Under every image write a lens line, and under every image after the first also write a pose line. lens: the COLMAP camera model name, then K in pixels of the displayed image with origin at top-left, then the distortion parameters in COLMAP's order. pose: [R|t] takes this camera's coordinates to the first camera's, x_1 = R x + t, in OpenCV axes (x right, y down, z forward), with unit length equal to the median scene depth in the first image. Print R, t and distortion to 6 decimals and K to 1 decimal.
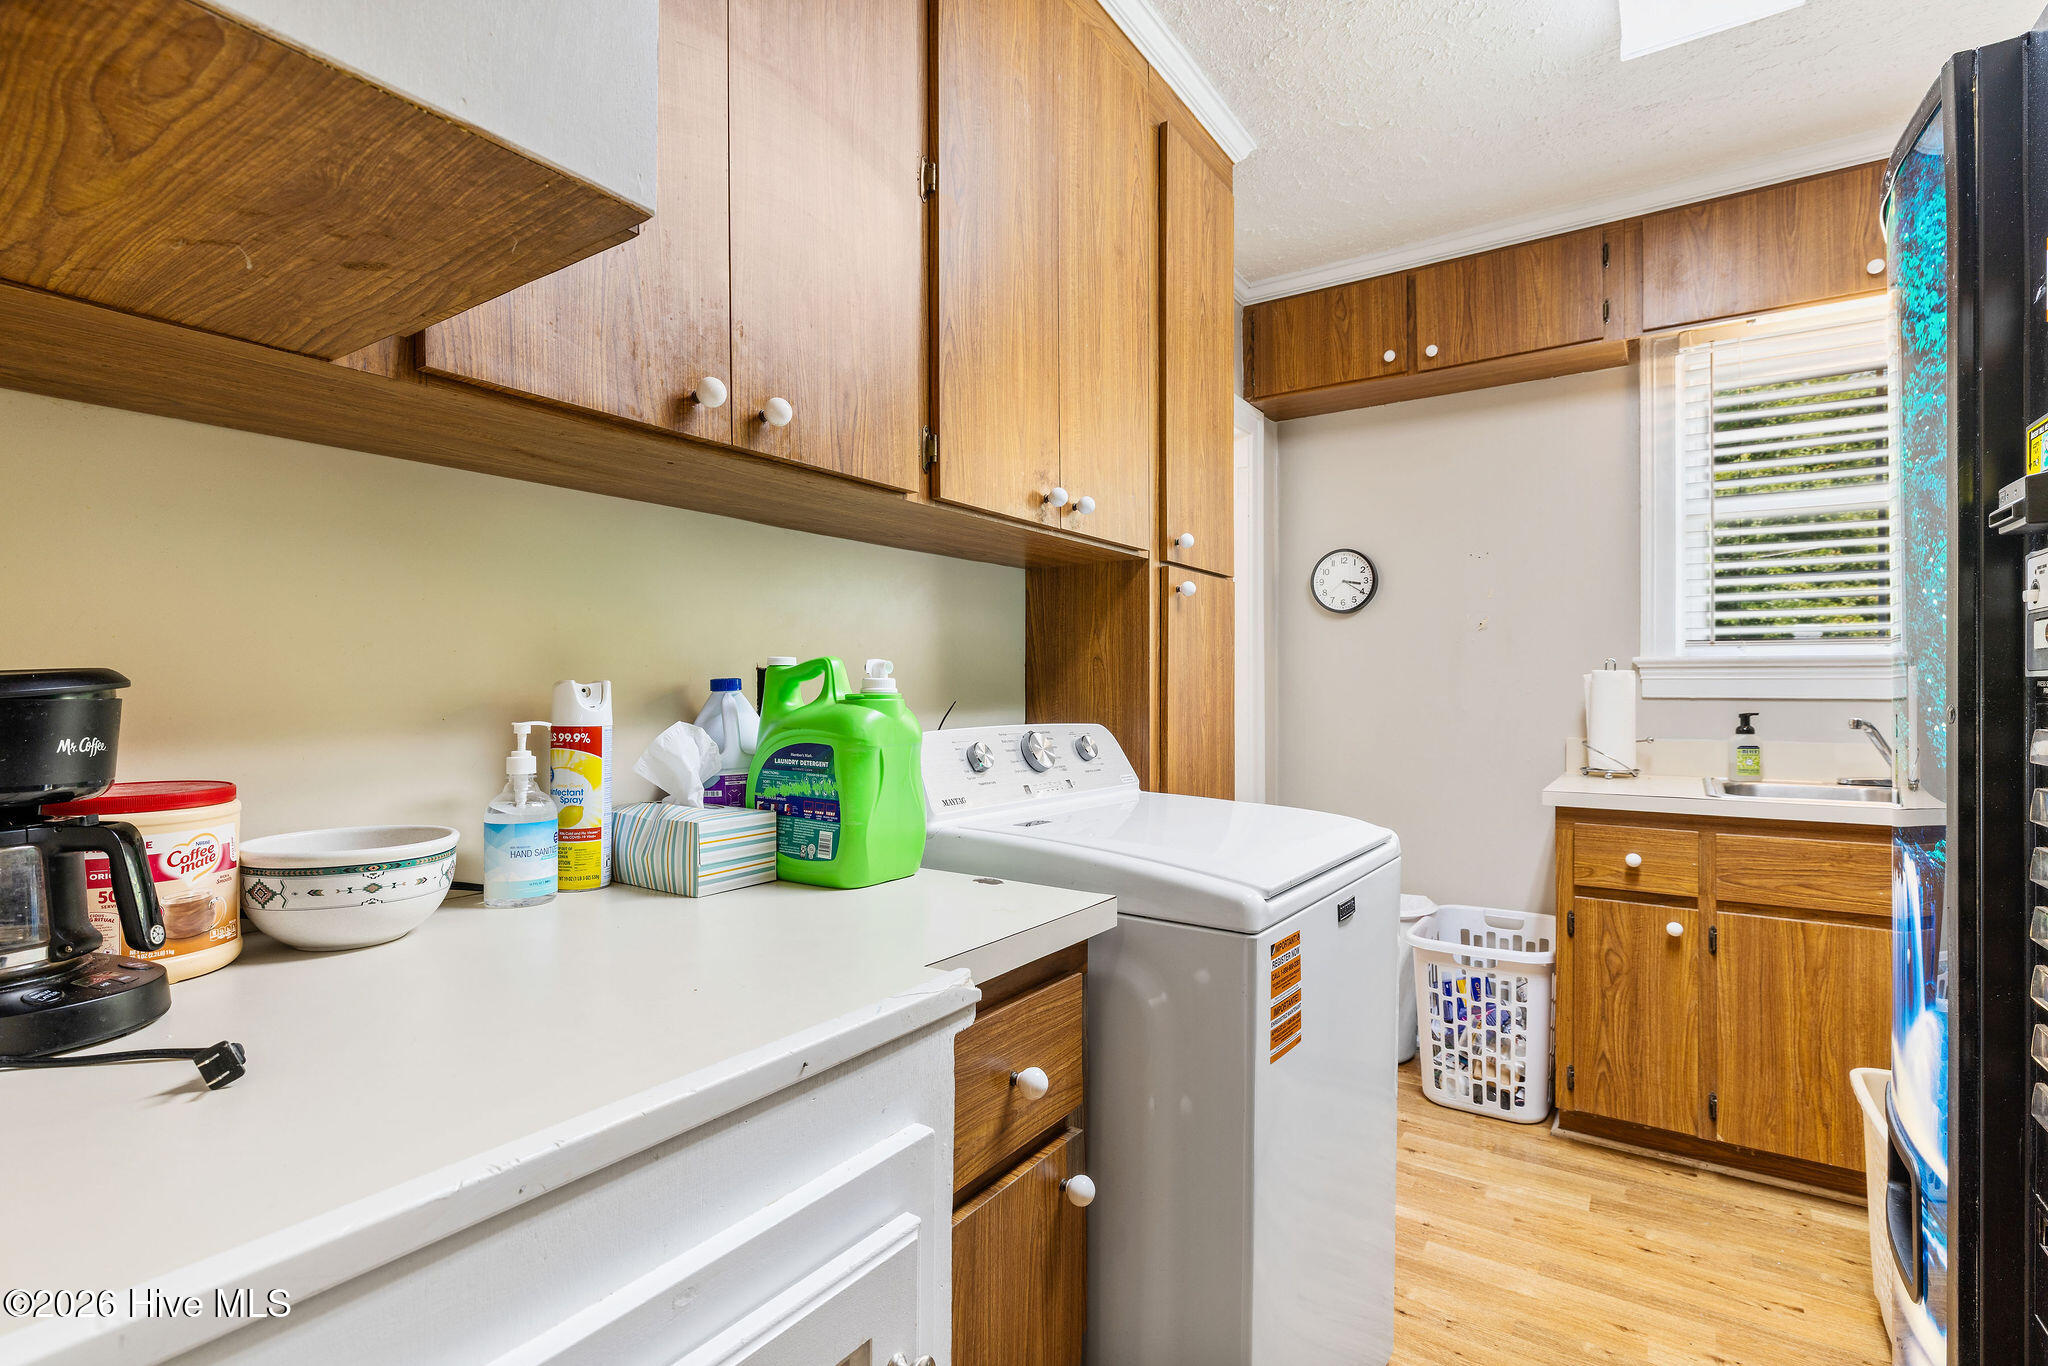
lens RADIAL K [[958.2, 0, 1024.0], [0, 958.2, 683.0], [0, 0, 1]] dist [0.000138, -0.000169]
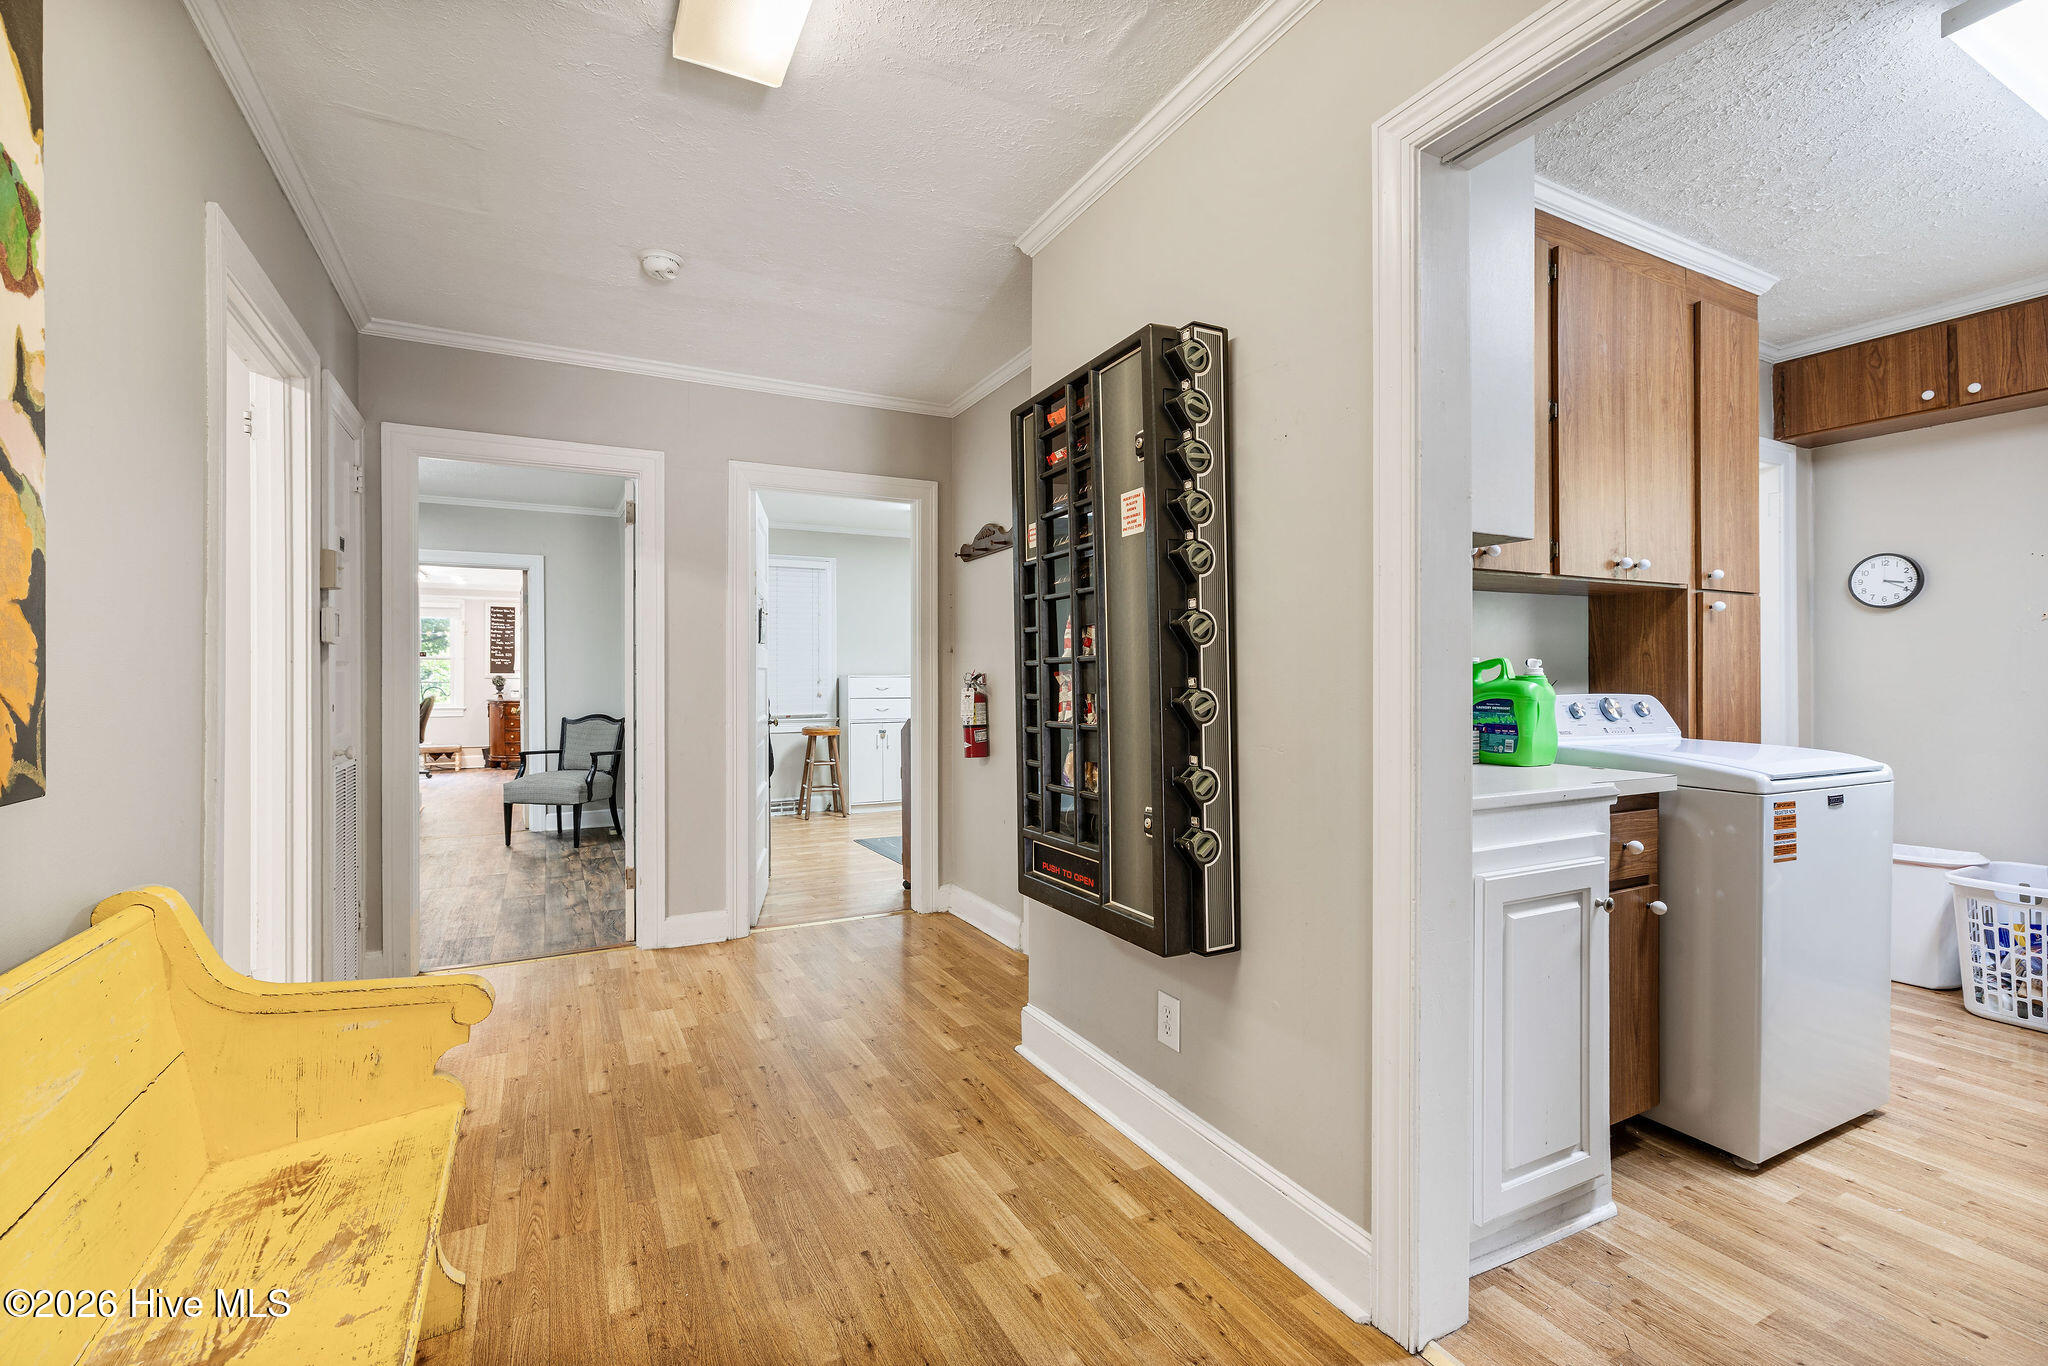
lens RADIAL K [[894.7, 0, 1020.8], [0, 894.7, 673.5], [0, 0, 1]] dist [0.001000, 0.000112]
pose [[0.881977, -0.003985, -0.471276, -0.133341], [0.005420, 0.999984, 0.001687, -0.001276], [0.471262, -0.004042, 0.881984, -0.754414]]
